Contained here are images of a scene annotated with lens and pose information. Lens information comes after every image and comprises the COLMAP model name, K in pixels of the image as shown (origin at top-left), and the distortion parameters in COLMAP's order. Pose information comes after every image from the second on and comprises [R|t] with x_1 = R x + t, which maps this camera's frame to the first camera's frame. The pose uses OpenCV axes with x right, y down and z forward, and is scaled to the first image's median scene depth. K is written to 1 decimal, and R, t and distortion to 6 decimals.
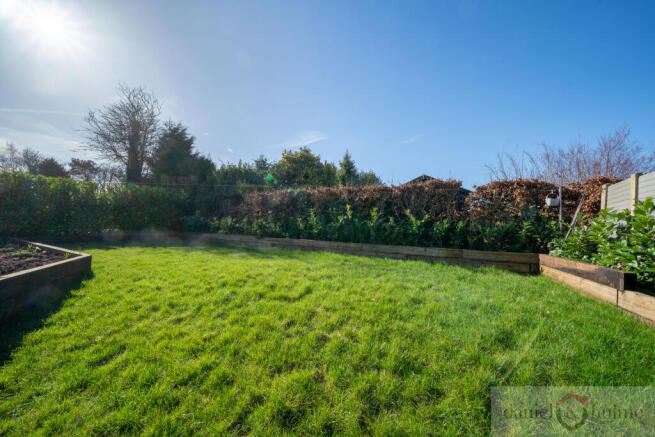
lens RADIAL K [[230.4, 0, 327.5], [0, 230.4, 218.5], [0, 0, 1]] dist [-0.022614, -0.000035]
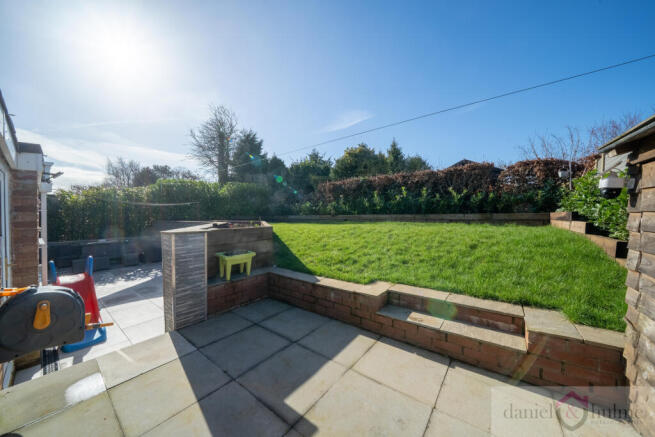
lens RADIAL K [[230.4, 0, 327.5], [0, 230.4, 218.5], [0, 0, 1]] dist [-0.022614, -0.000035]
pose [[0.981687, -0.038014, -0.186668, -0.095959], [0.047598, 0.997754, 0.047133, 0.039685], [0.184457, -0.055155, 0.981292, -0.387342]]
